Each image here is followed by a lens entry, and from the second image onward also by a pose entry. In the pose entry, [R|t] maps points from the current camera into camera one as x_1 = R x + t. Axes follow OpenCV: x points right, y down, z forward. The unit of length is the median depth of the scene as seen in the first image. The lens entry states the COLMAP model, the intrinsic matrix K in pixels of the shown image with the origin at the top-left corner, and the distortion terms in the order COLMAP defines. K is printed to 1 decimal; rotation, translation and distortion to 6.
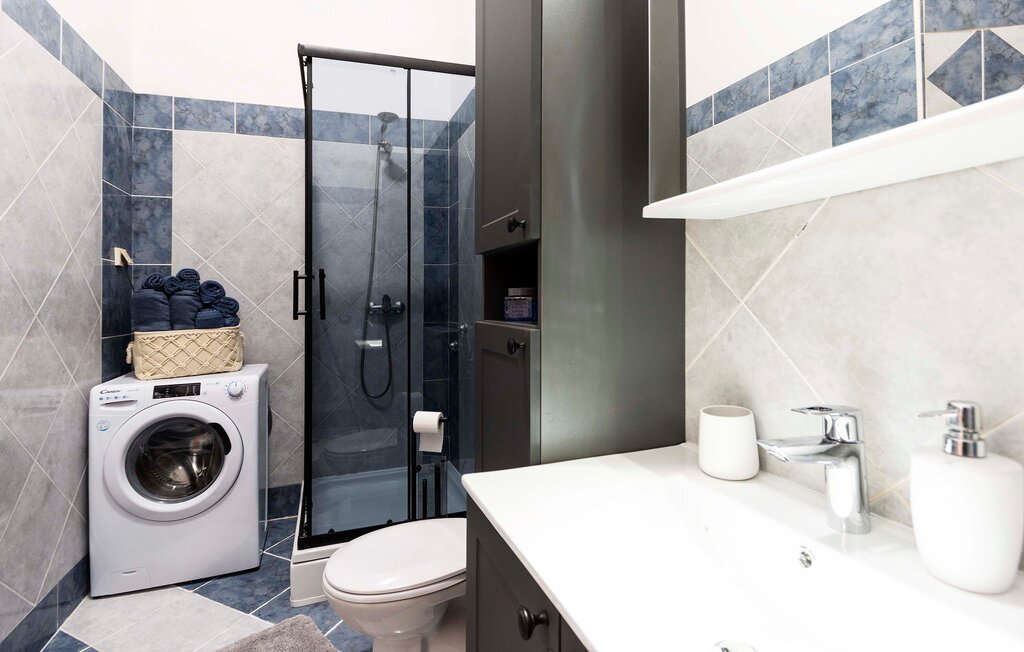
lens RADIAL K [[487.2, 0, 509.7], [0, 487.2, 305.8], [0, 0, 1]] dist [0.000909, -0.005524]
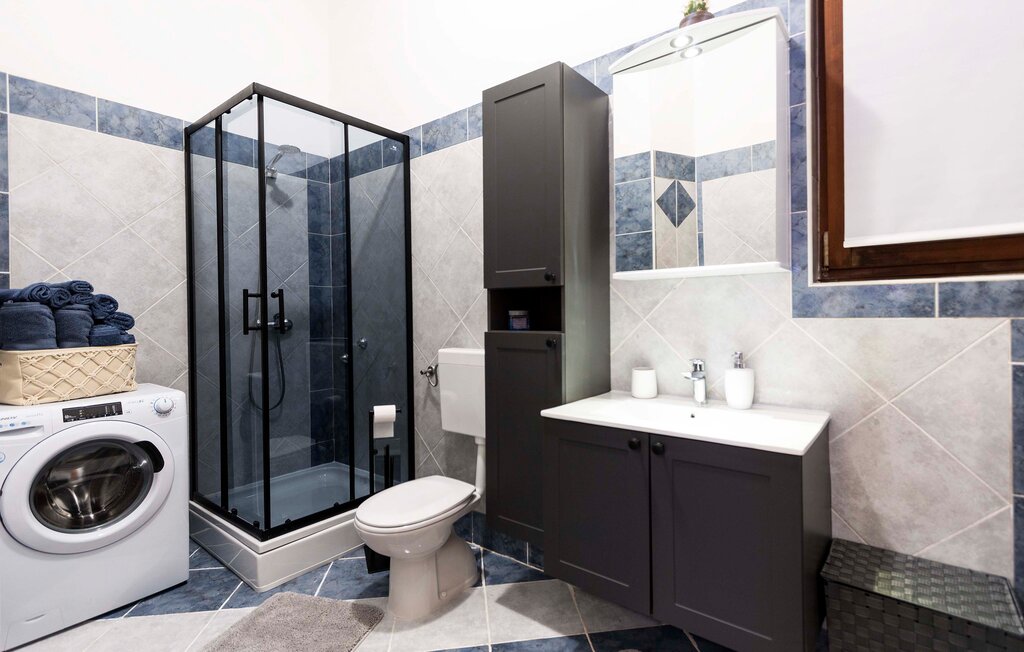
lens RADIAL K [[478.0, 0, 512.0], [0, 478.0, 326.0], [0, 0, 1]] dist [-0.000135, -0.005408]
pose [[0.841524, 0.001944, 0.540216, -0.489289], [-0.000822, 0.999997, -0.002319, 0.010751], [-0.540219, 0.001507, 0.841523, -0.199717]]
